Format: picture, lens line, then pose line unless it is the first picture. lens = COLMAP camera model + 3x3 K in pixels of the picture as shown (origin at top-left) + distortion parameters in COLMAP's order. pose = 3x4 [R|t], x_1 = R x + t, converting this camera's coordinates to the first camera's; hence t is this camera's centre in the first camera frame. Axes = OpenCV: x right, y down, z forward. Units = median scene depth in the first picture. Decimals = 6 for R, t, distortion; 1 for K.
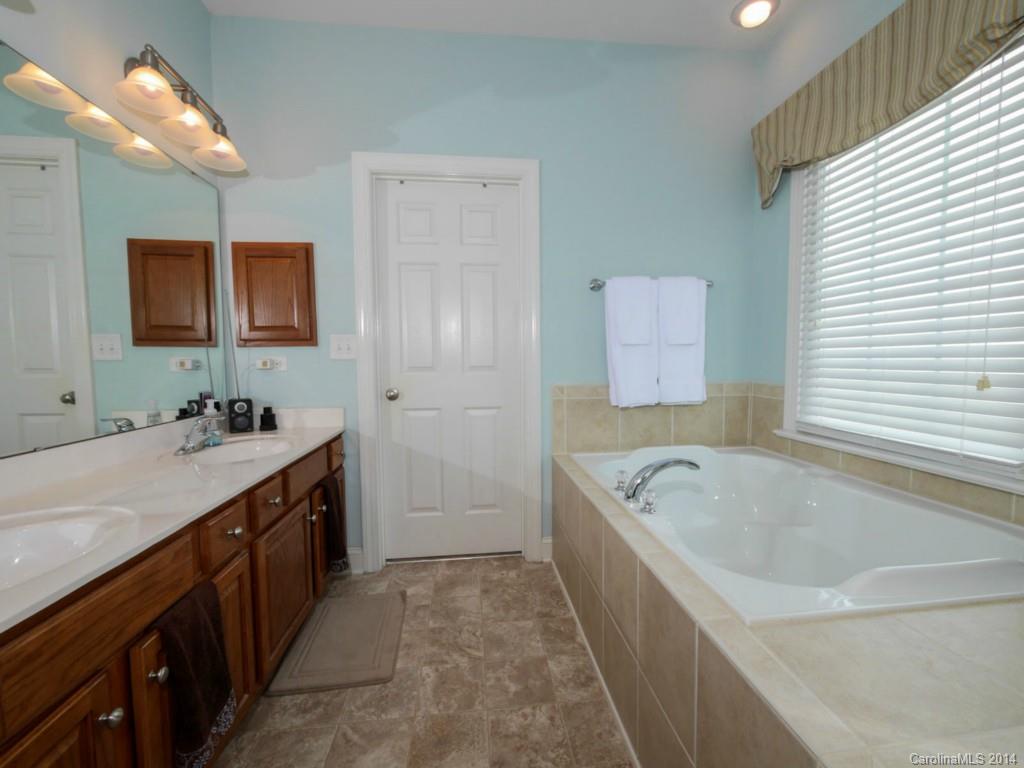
lens RADIAL K [[437.5, 0, 516.7], [0, 437.5, 385.3], [0, 0, 1]] dist [-0.002663, -0.001072]
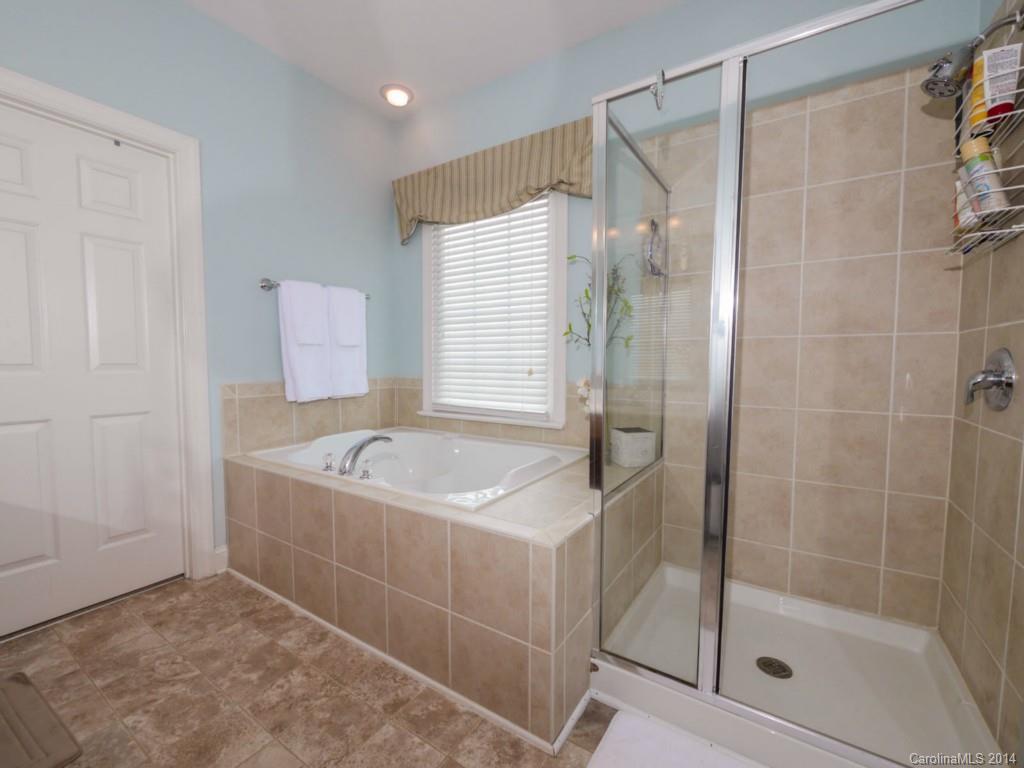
lens RADIAL K [[437.5, 0, 505.5], [0, 437.5, 385.8], [0, 0, 1]] dist [-0.002663, -0.001072]
pose [[0.643885, -0.033843, 0.764374, -0.286168], [0.035887, 0.999258, 0.014012, 0.014622], [-0.764281, 0.018409, 0.644621, -0.089289]]
